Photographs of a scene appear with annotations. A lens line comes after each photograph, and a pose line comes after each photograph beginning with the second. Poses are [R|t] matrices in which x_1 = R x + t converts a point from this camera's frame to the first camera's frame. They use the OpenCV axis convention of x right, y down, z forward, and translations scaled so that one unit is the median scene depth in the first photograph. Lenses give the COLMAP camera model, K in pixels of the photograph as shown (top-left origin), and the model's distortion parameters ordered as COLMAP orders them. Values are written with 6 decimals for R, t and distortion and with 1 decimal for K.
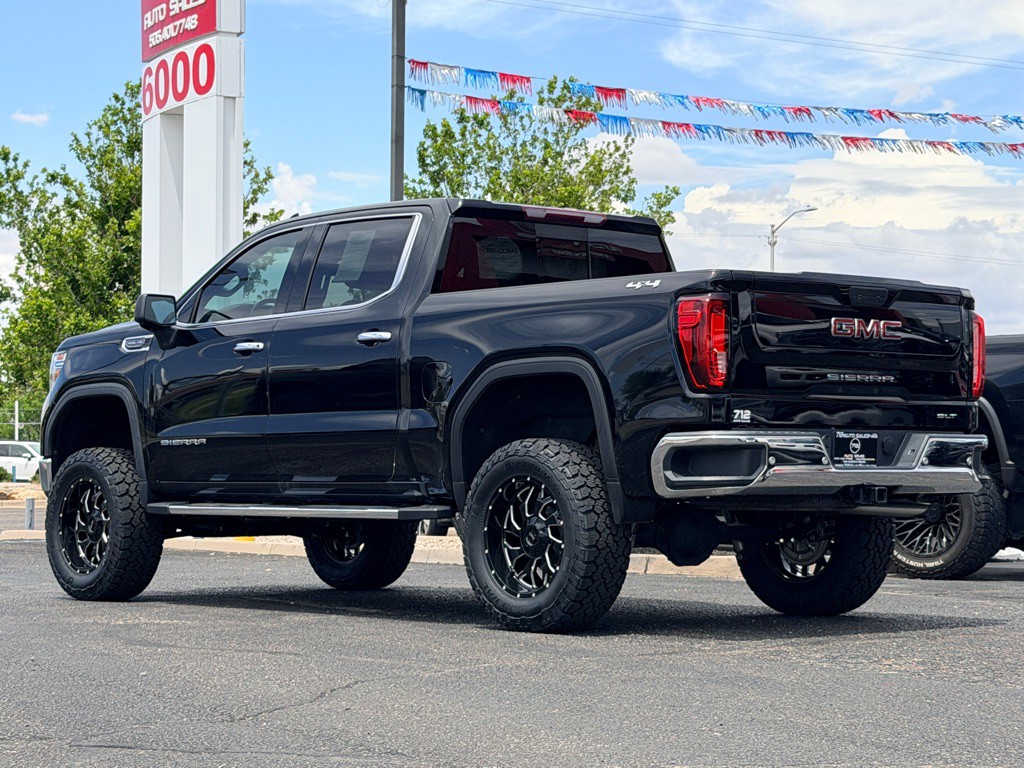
lens RADIAL K [[2409.4, 0, 508.7], [0, 2409.4, 382.2], [0, 0, 1]] dist [0.243396, 0.000000]
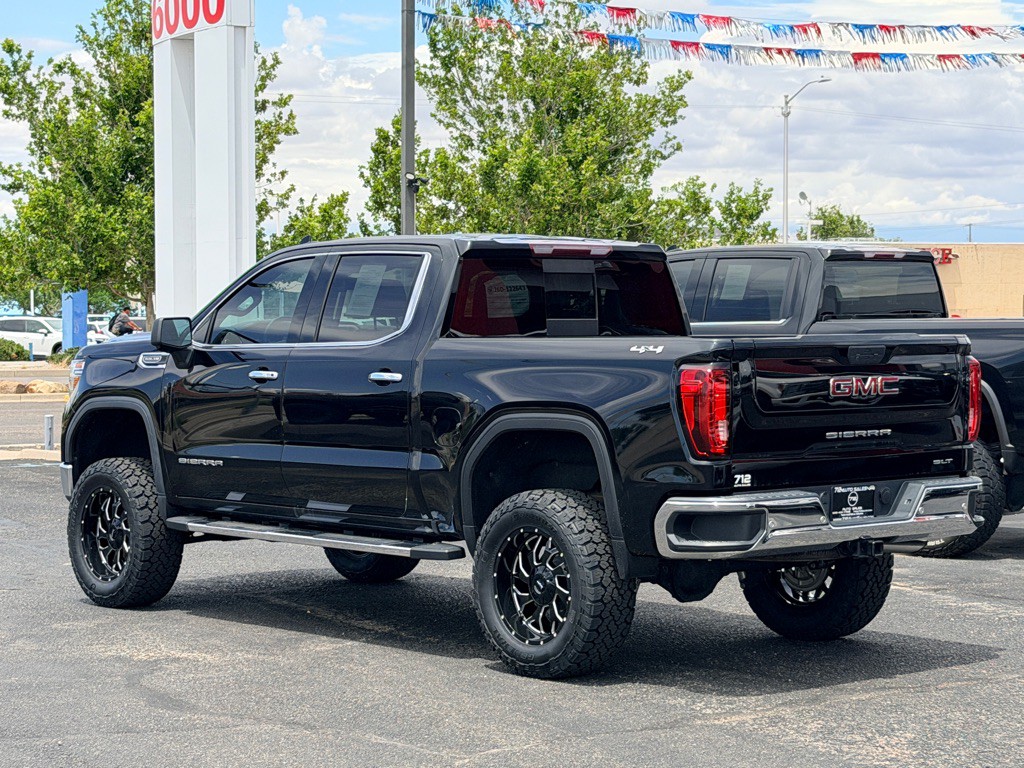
lens RADIAL K [[2409.4, 0, 518.7], [0, 2409.4, 391.8], [0, 0, 1]] dist [0.243396, 0.000000]
pose [[0.999984, -0.005270, -0.001975, 0.002801], [0.005396, 0.997502, 0.070431, -0.084311], [0.001599, -0.070440, 0.997515, -0.022847]]
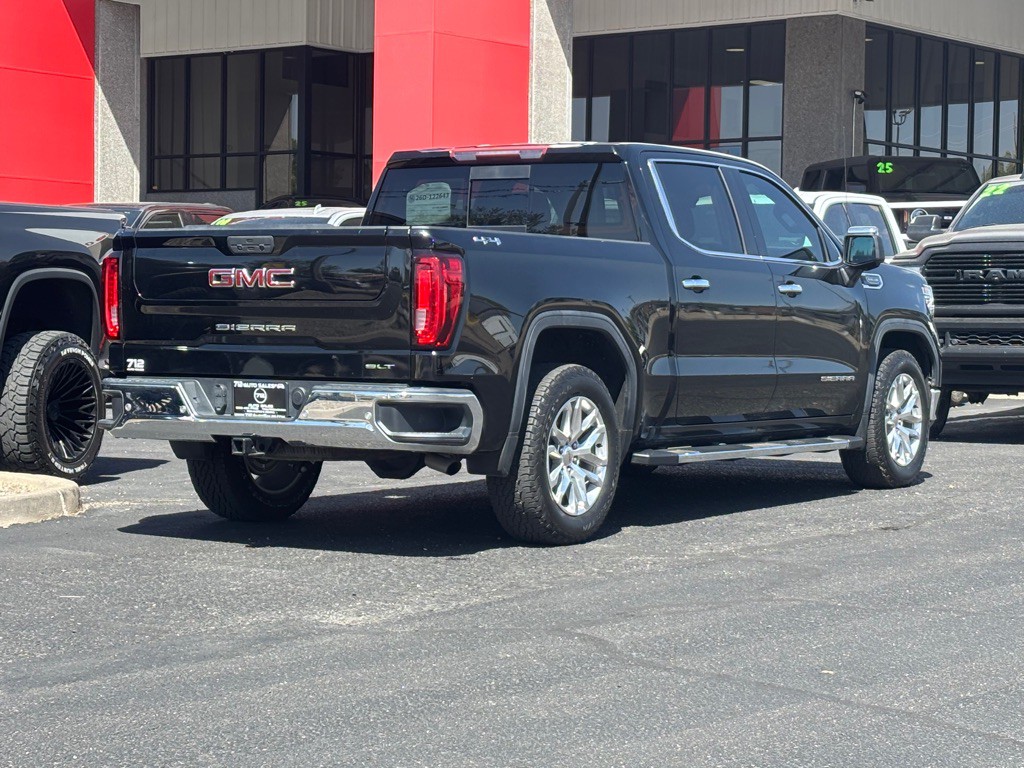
lens RADIAL K [[2409.4, 0, 512.1], [0, 2409.4, 378.5], [0, 0, 1]] dist [0.243396, 0.000000]
pose [[0.280534, 0.025865, -0.959495, 1.019641], [0.021011, 0.999232, 0.033079, -0.010331], [0.959614, -0.029440, 0.279776, 0.748997]]
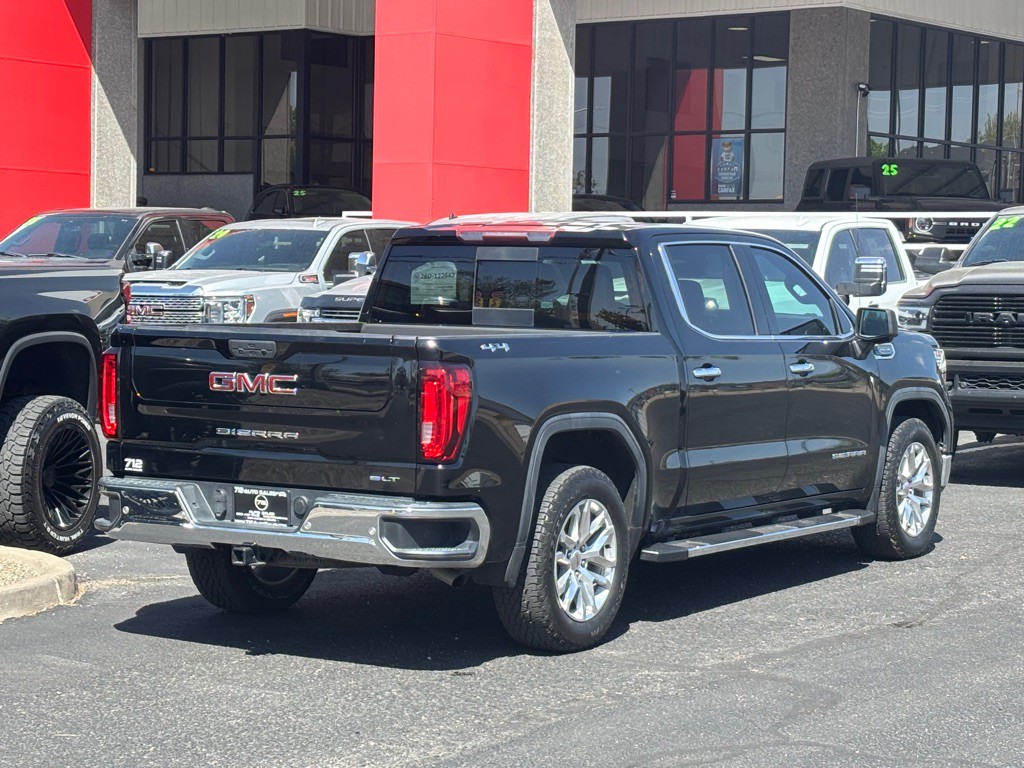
lens RADIAL K [[2409.4, 0, 520.0], [0, 2409.4, 370.3], [0, 0, 1]] dist [0.243396, 0.000000]
pose [[0.284937, 0.047028, -0.957392, 0.995964], [0.015678, 0.998433, 0.053710, -0.069856], [0.958418, -0.030314, 0.283753, 0.752704]]
